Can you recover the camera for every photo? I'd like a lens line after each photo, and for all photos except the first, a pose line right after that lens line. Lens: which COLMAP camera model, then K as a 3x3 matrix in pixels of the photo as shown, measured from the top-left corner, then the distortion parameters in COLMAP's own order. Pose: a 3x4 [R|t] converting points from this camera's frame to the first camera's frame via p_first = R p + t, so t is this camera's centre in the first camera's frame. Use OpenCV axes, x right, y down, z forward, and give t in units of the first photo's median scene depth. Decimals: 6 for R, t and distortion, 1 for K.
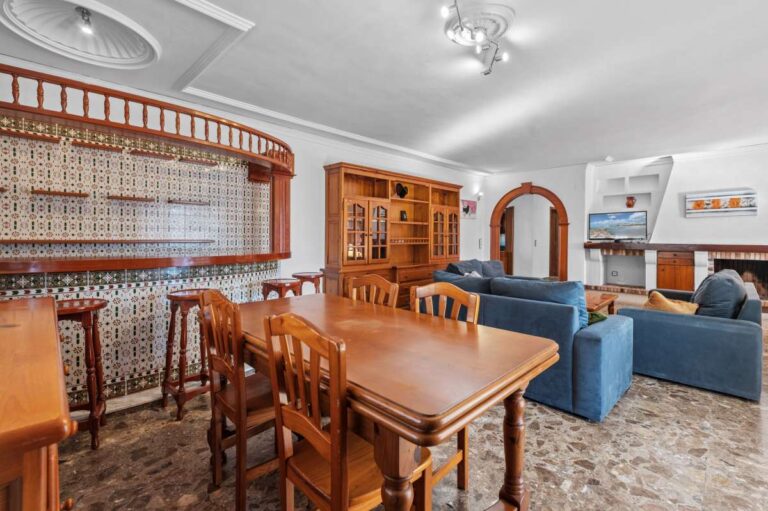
lens RADIAL K [[340.9, 0, 382.4], [0, 340.9, 242.7], [0, 0, 1]] dist [0.005649, -0.000146]
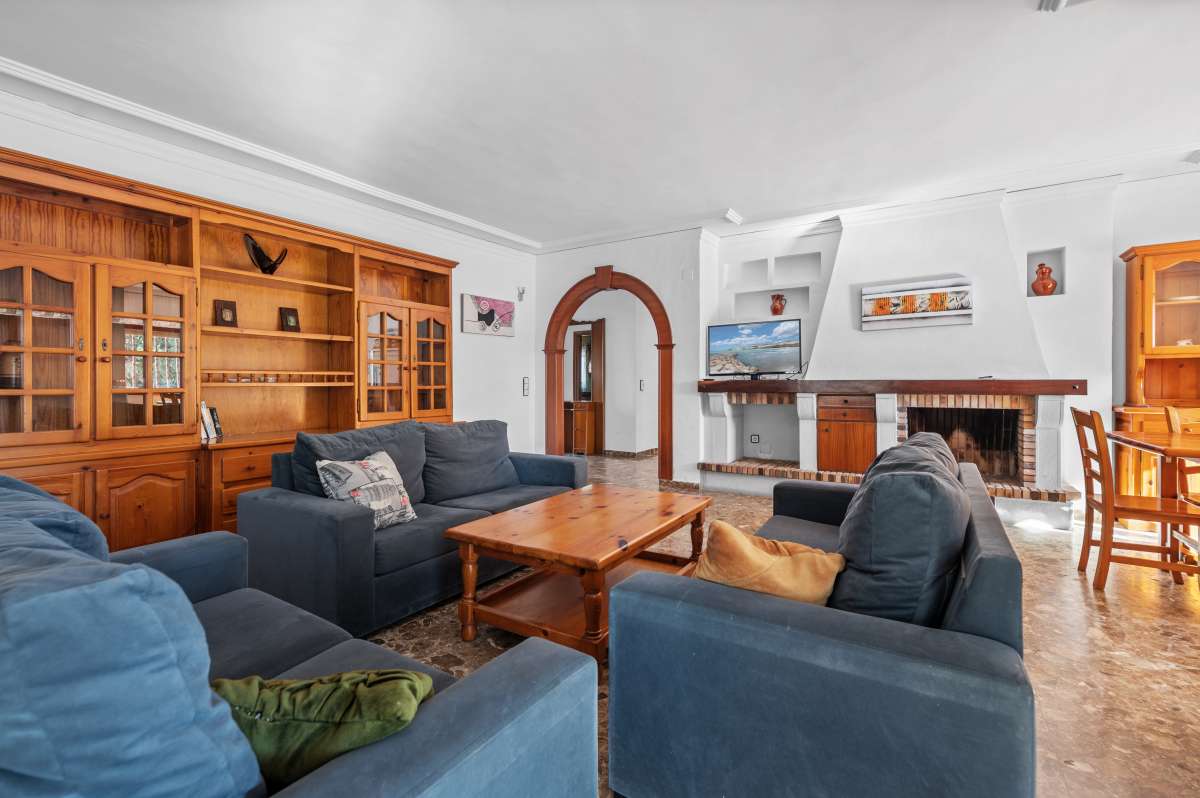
lens RADIAL K [[532.6, 0, 595.3], [0, 532.6, 388.3], [0, 0, 1]] dist [0.005649, -0.000146]
pose [[0.974612, -0.011654, 0.223598, 0.281751], [0.012697, 0.999914, -0.003230, 0.012713], [-0.223541, 0.005987, 0.974676, 0.272326]]
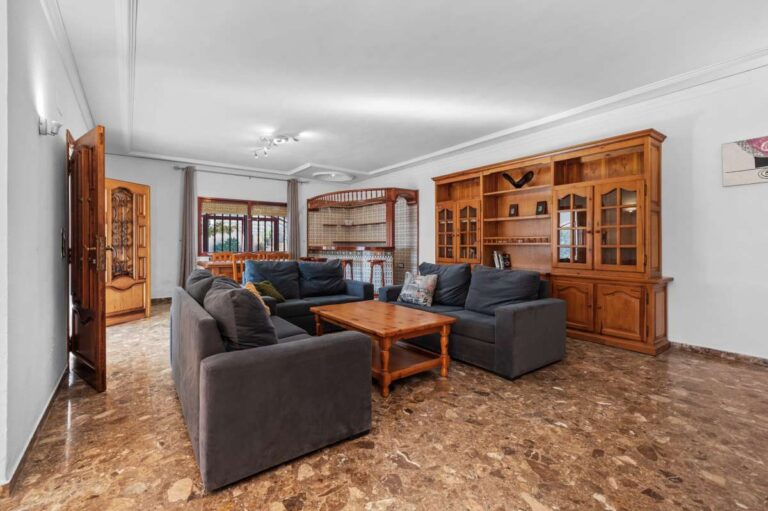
lens RADIAL K [[340.9, 0, 377.7], [0, 340.9, 243.1], [0, 0, 1]] dist [0.005649, -0.000146]
pose [[-0.155450, -0.008266, -0.987809, 0.873342], [-0.015374, 0.999864, -0.005948, 0.009974], [0.987724, 0.014262, -0.155556, 0.760766]]
